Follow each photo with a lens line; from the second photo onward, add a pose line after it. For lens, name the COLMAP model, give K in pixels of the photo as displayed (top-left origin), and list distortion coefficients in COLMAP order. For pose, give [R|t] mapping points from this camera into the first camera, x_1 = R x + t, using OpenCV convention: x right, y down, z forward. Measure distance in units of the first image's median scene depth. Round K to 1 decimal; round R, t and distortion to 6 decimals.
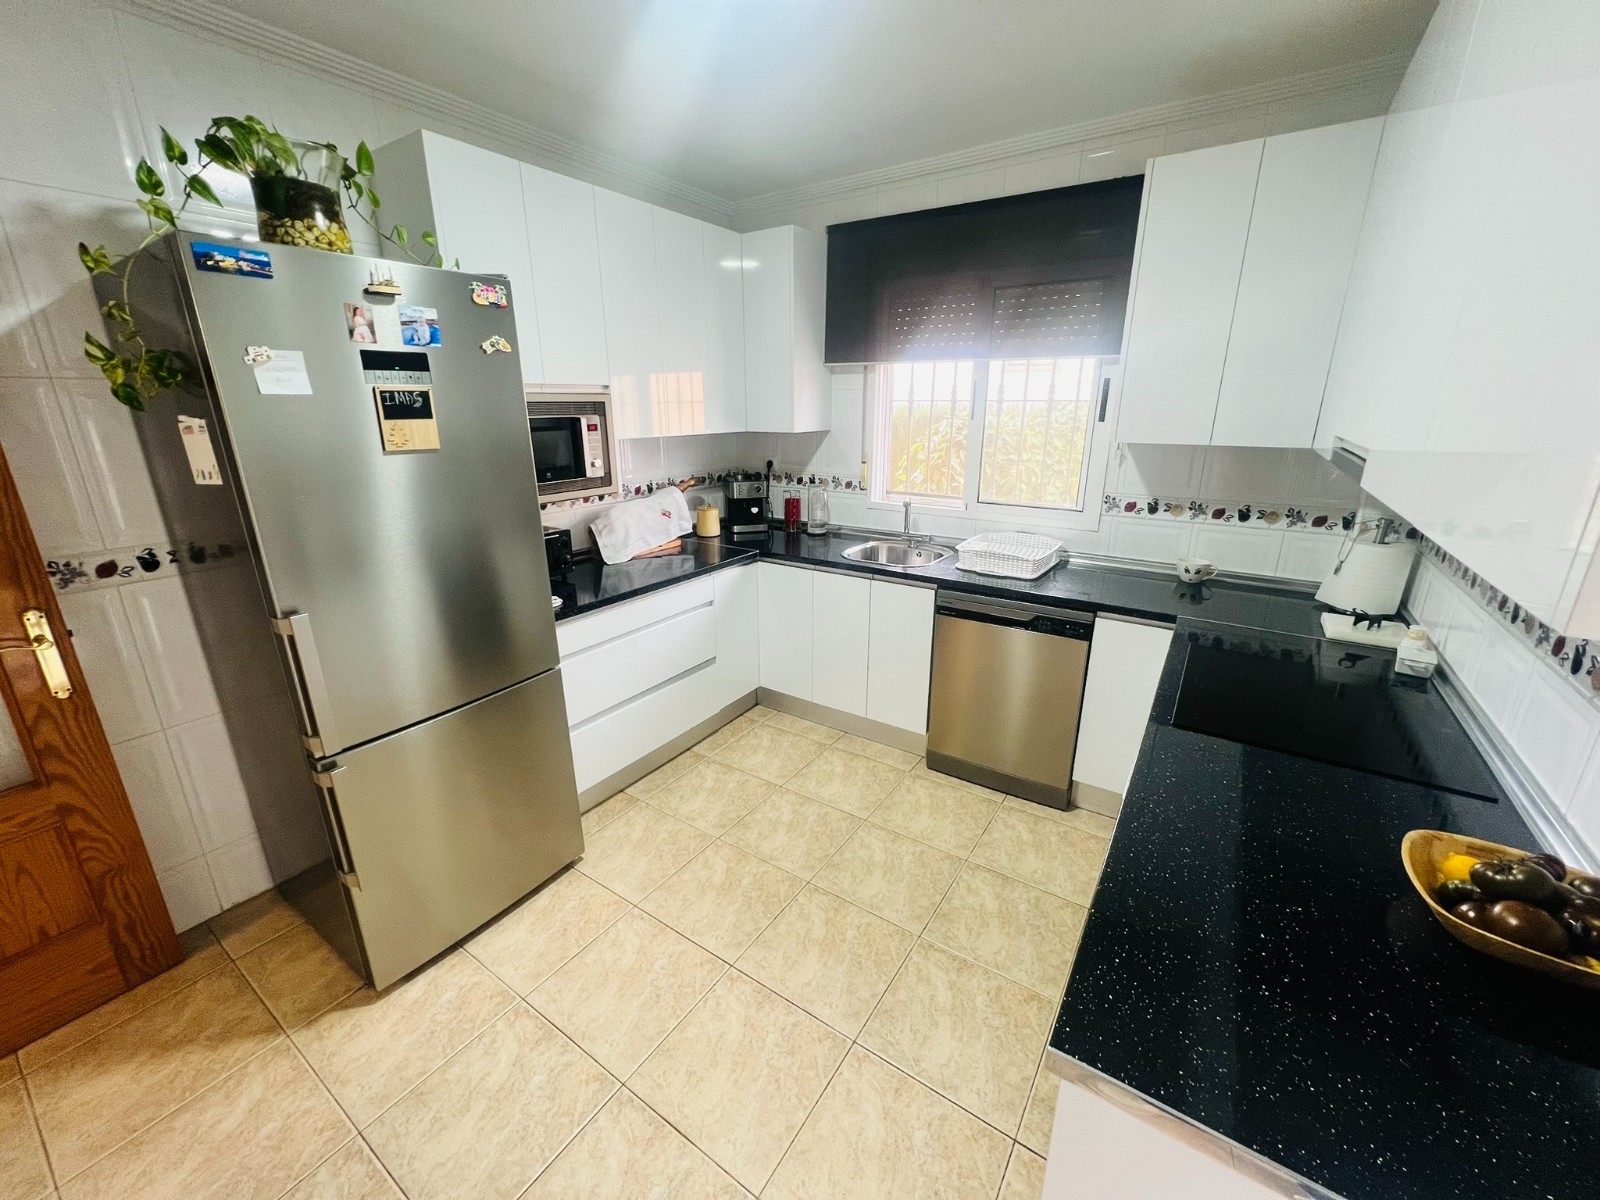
lens RADIAL K [[637.6, 0, 797.0], [0, 637.6, 602.8], [0, 0, 1]] dist [-0.002962, -0.000218]
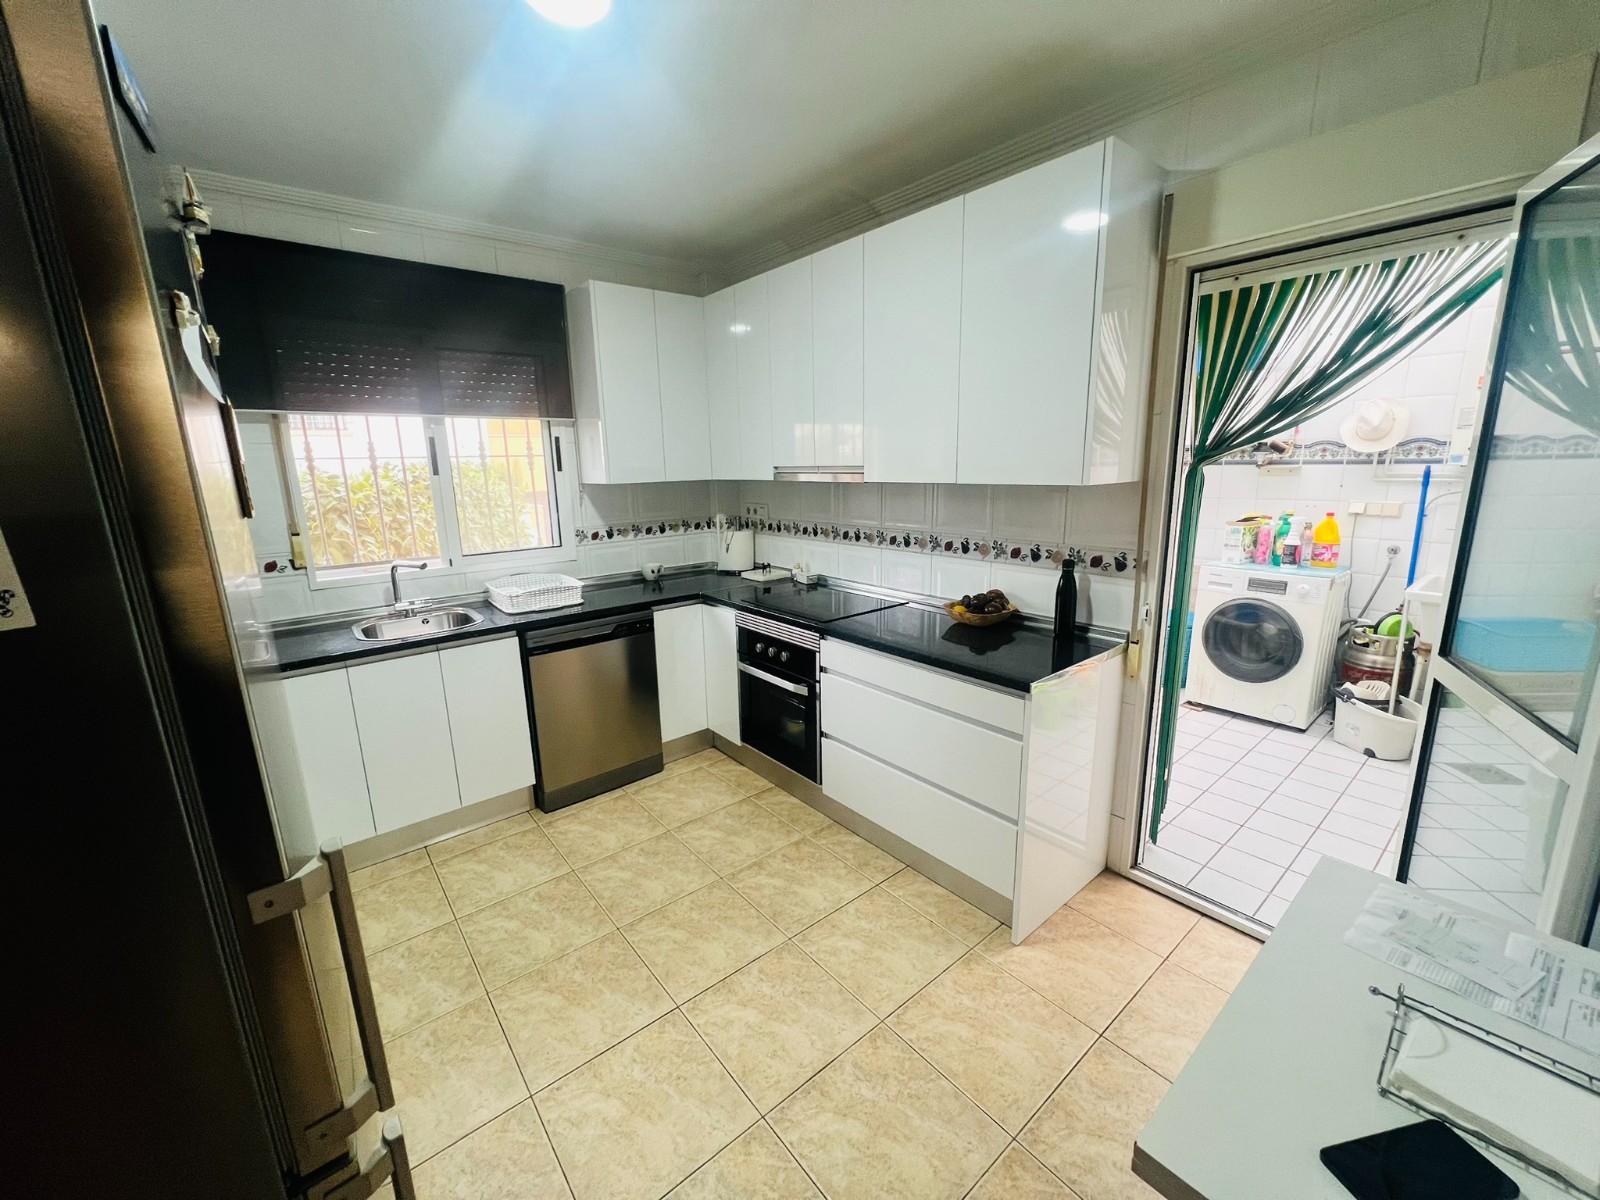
lens RADIAL K [[637.6, 0, 800.0], [0, 637.6, 596.9], [0, 0, 1]] dist [-0.002962, -0.000218]
pose [[0.276999, -0.206439, 0.938432, -0.615980], [0.306749, 0.944542, 0.117239, -0.061687], [-0.910591, 0.255388, 0.324962, 0.255910]]
